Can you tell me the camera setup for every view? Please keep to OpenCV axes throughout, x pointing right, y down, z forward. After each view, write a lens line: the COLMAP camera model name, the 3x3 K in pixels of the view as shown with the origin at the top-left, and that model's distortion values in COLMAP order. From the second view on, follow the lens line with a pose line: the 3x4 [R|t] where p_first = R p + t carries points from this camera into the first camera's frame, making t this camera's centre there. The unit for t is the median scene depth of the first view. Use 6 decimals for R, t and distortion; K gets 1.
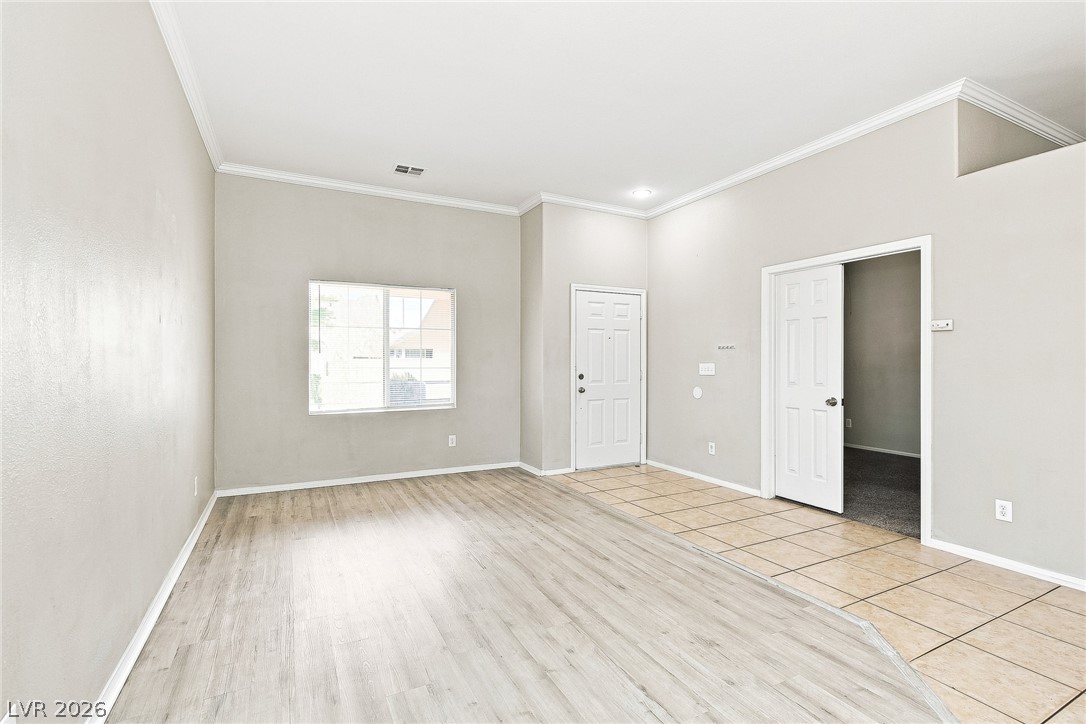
lens RADIAL K [[494.8, 0, 541.2], [0, 494.8, 360.2], [0, 0, 1]] dist [0.001397, 0.001091]
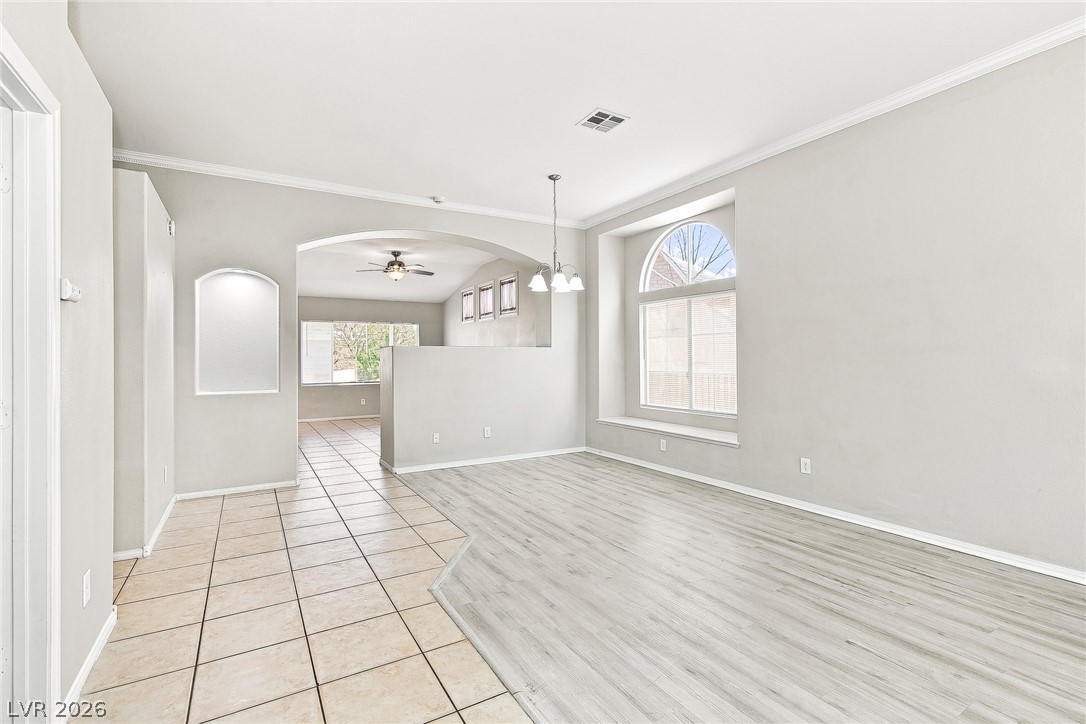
lens RADIAL K [[494.8, 0, 543.7], [0, 494.8, 358.2], [0, 0, 1]] dist [0.001397, 0.001091]
pose [[-0.997848, 0.006937, -0.065205, 0.466728], [0.006803, 0.999974, 0.002264, 0.003667], [0.065219, 0.001815, -0.997869, 2.119434]]
